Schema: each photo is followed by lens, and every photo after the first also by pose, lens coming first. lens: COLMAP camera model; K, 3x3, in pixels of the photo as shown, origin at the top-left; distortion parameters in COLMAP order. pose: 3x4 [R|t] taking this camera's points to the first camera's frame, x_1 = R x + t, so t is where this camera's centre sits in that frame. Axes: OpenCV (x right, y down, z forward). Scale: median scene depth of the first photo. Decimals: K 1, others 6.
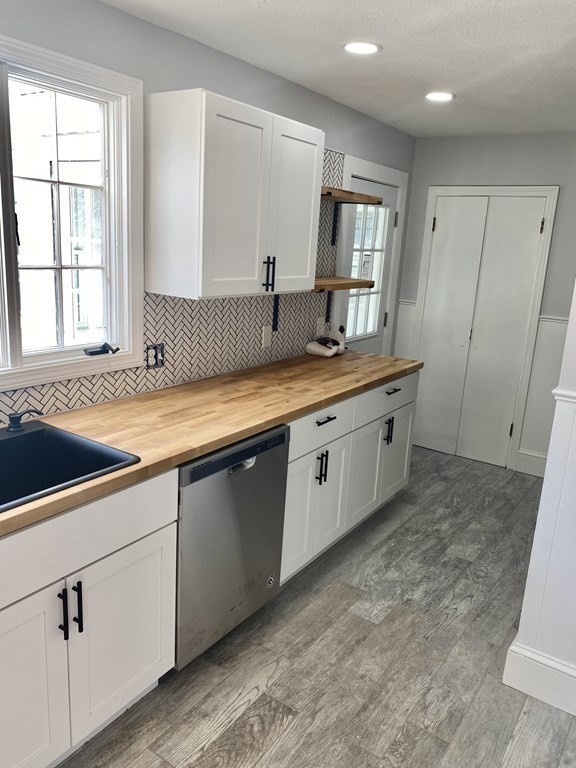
lens RADIAL K [[579.8, 0, 283.7], [0, 579.8, 380.1], [0, 0, 1]] dist [0.045329, -0.061747]
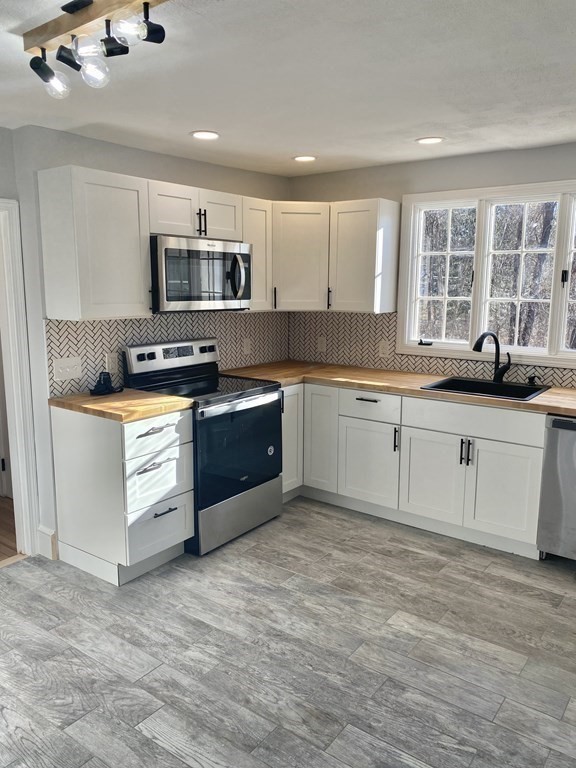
lens RADIAL K [[579.8, 0, 296.8], [0, 579.8, 381.0], [0, 0, 1]] dist [0.045329, -0.061747]
pose [[-0.031496, 0.111499, -0.993265, 1.261761], [-0.242110, 0.963312, 0.115814, 0.036233], [0.969737, 0.244128, -0.003345, 0.256601]]
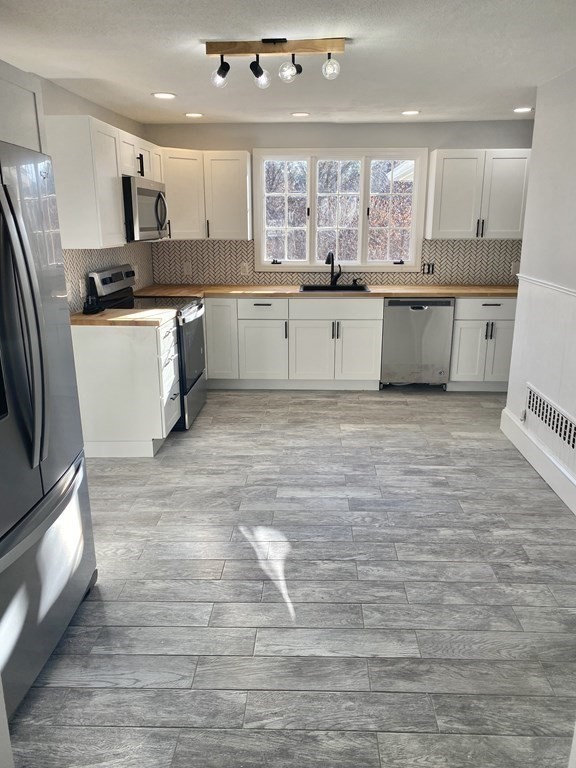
lens RADIAL K [[579.8, 0, 288.9], [0, 579.8, 380.9], [0, 0, 1]] dist [0.045329, -0.061747]
pose [[0.534610, 0.173259, -0.827148, 1.621841], [-0.171990, 0.980581, 0.094236, 0.300760], [0.827413, 0.091882, 0.554027, -0.714893]]
